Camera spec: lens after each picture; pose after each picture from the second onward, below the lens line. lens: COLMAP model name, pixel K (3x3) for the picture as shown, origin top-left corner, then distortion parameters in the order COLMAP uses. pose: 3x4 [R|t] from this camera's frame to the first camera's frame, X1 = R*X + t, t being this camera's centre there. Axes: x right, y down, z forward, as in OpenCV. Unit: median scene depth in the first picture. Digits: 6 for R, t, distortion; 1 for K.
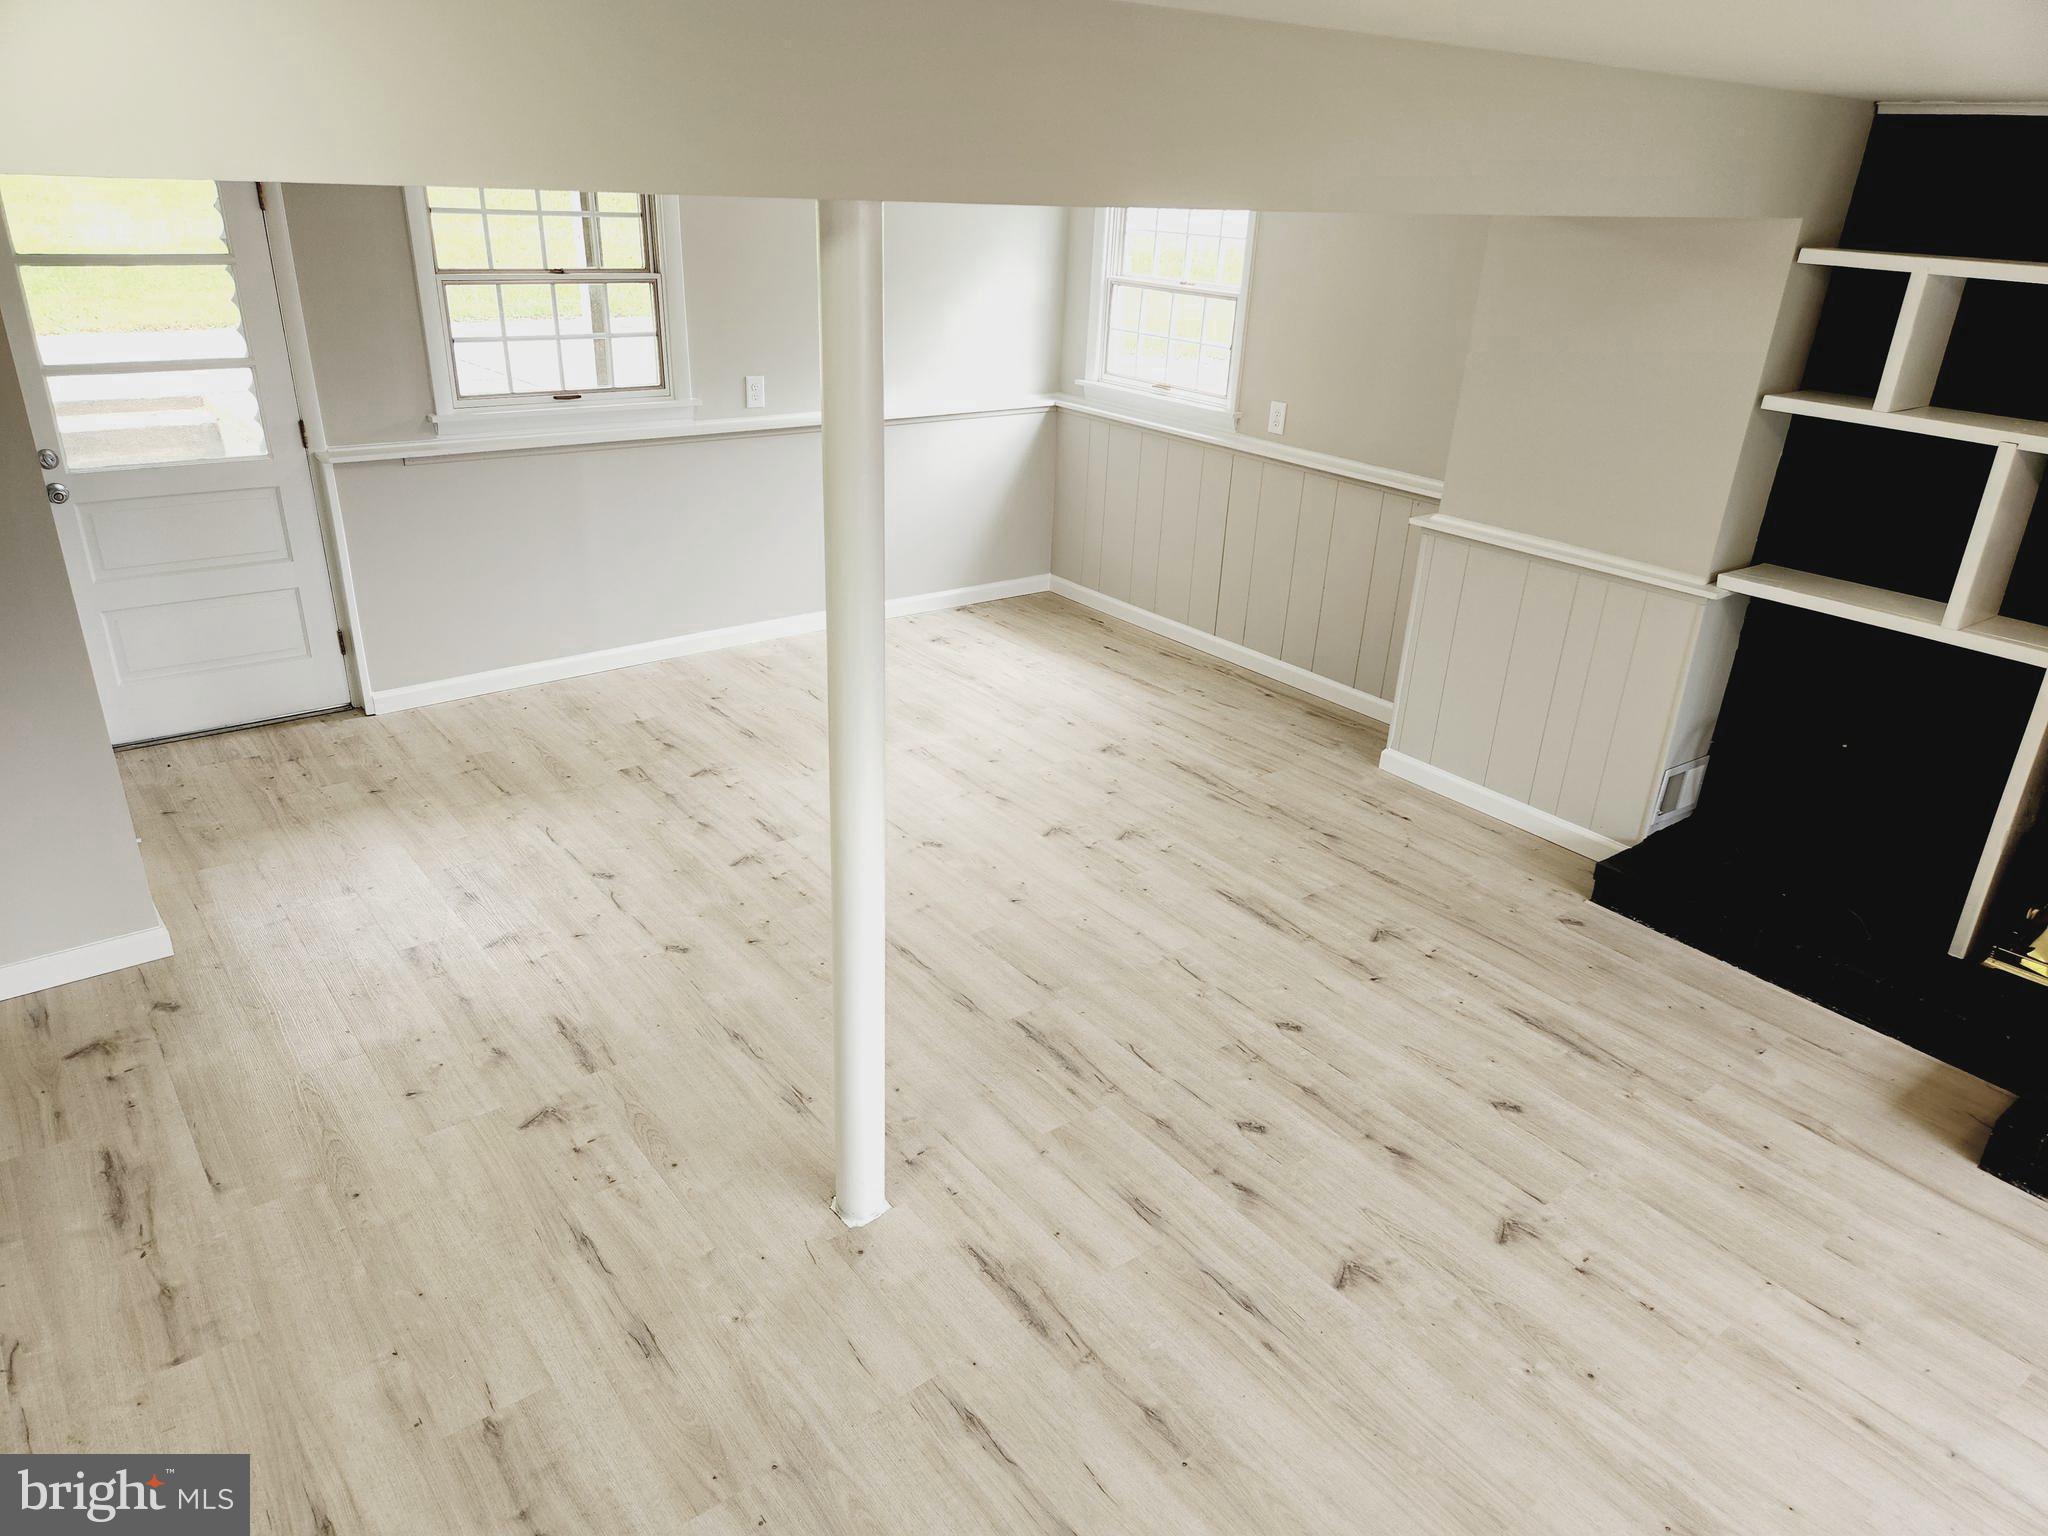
lens RADIAL K [[1354.2, 0, 1018.2], [0, 1354.2, 780.0], [0, 0, 1]] dist [0.081031, -0.073975]
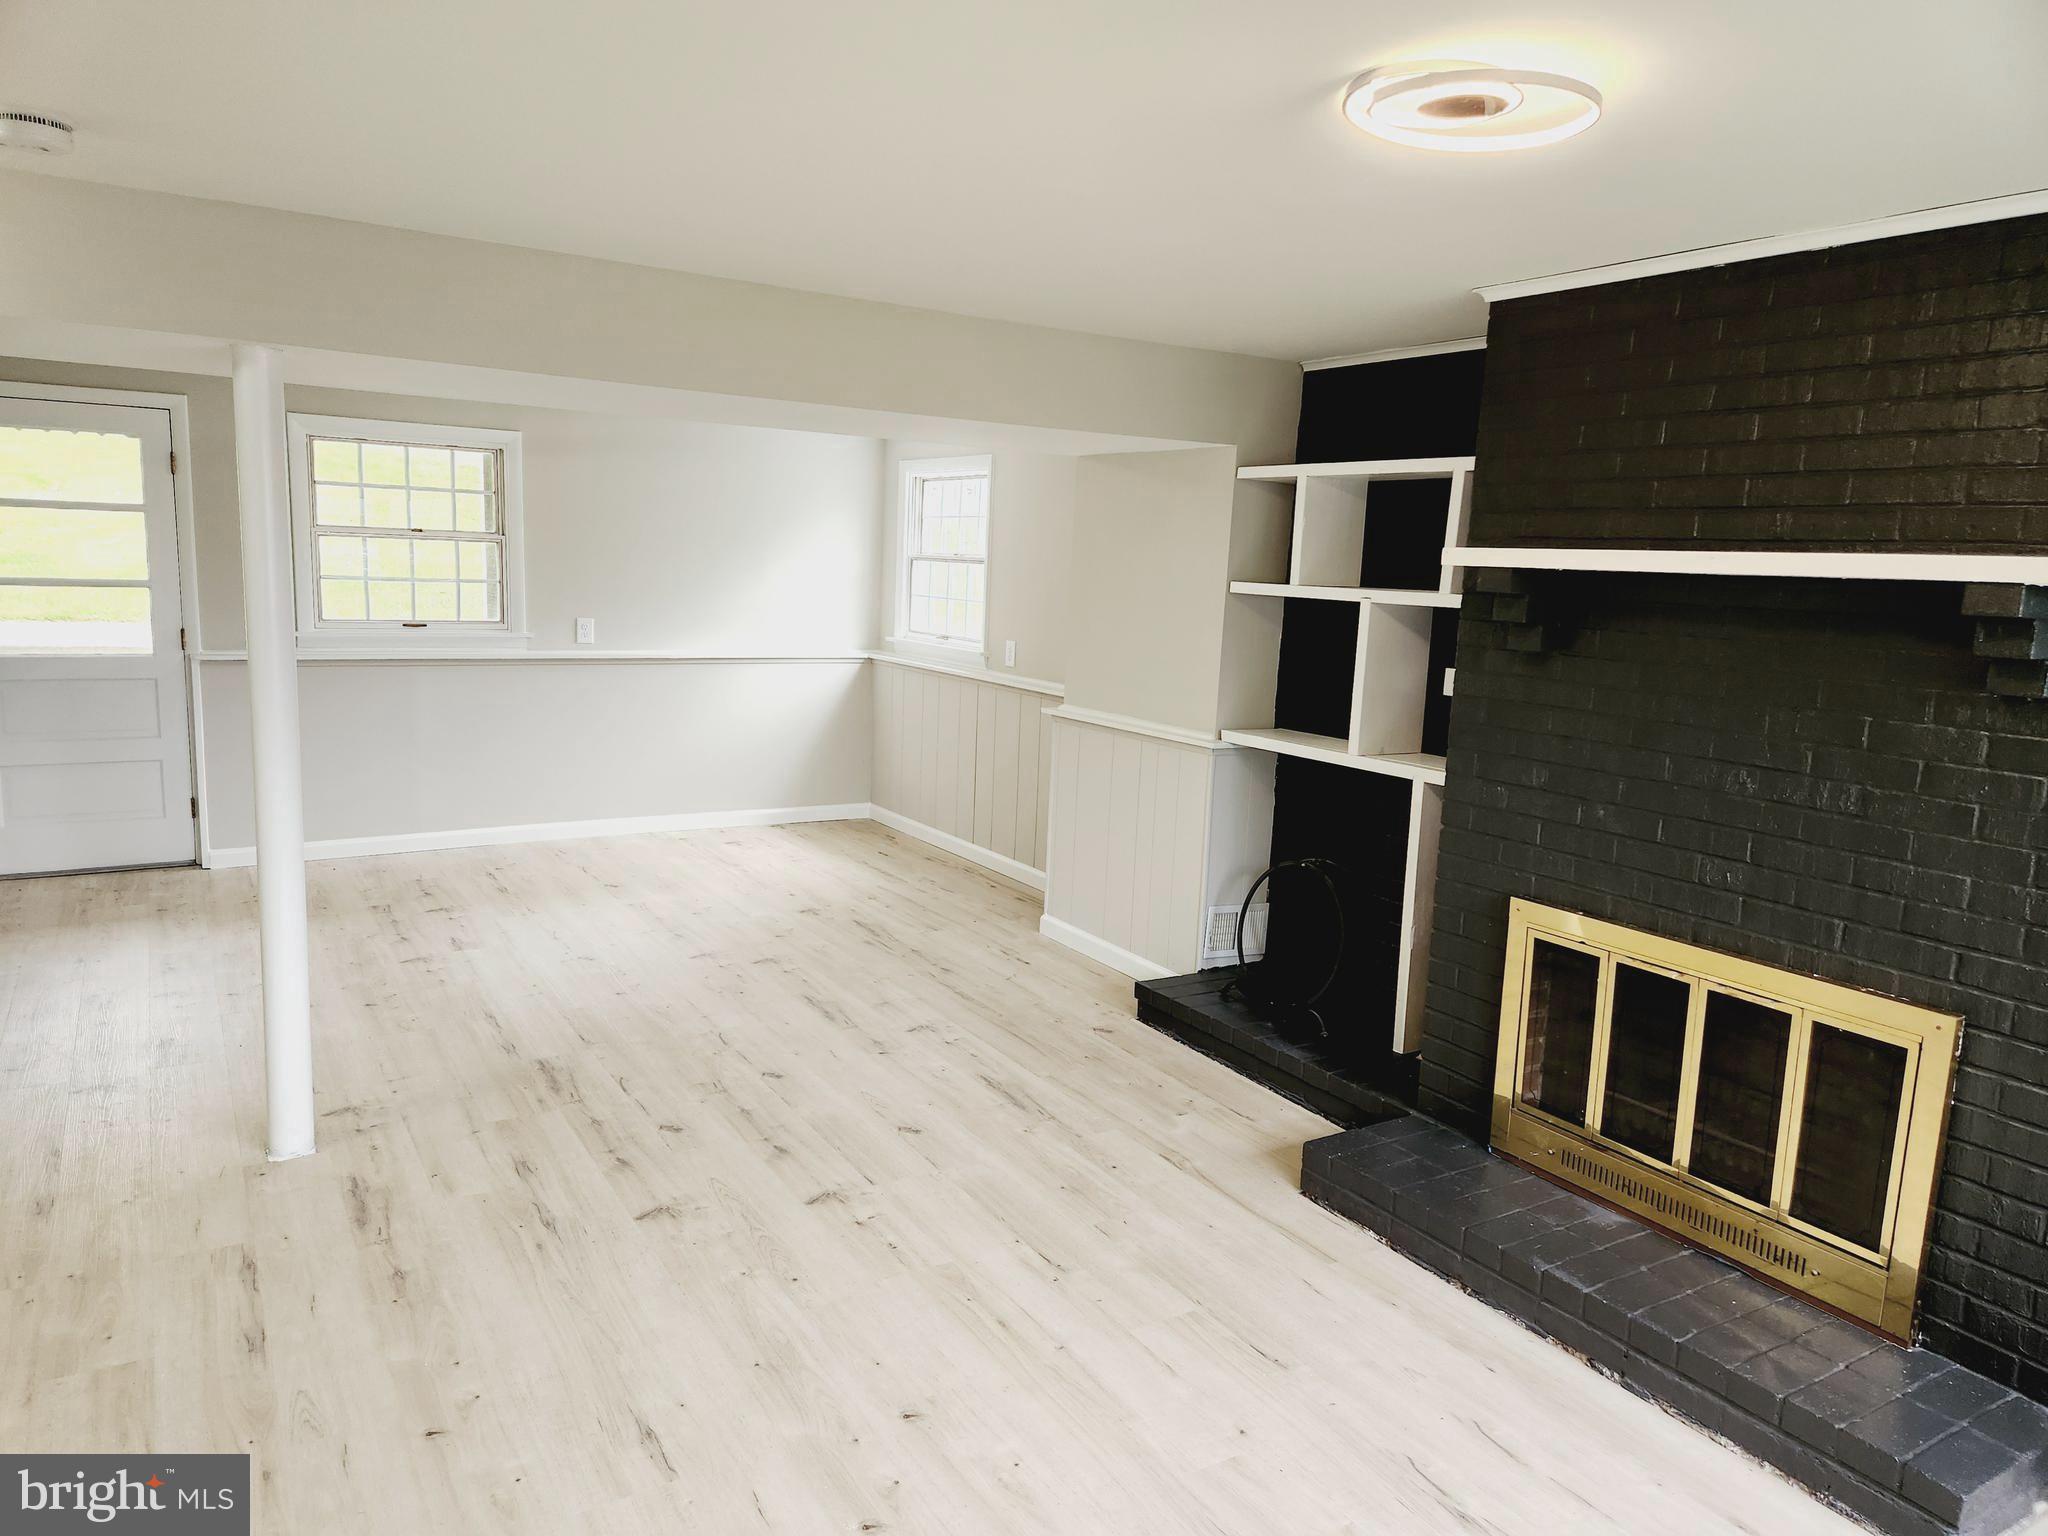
lens RADIAL K [[1354.2, 0, 992.6], [0, 1354.2, 780.9], [0, 0, 1]] dist [0.081031, -0.073975]
pose [[0.992993, 0.017672, -0.116843, 0.474922], [-0.047295, 0.965545, -0.255902, 0.210027], [0.108295, 0.259635, 0.959615, -0.133289]]
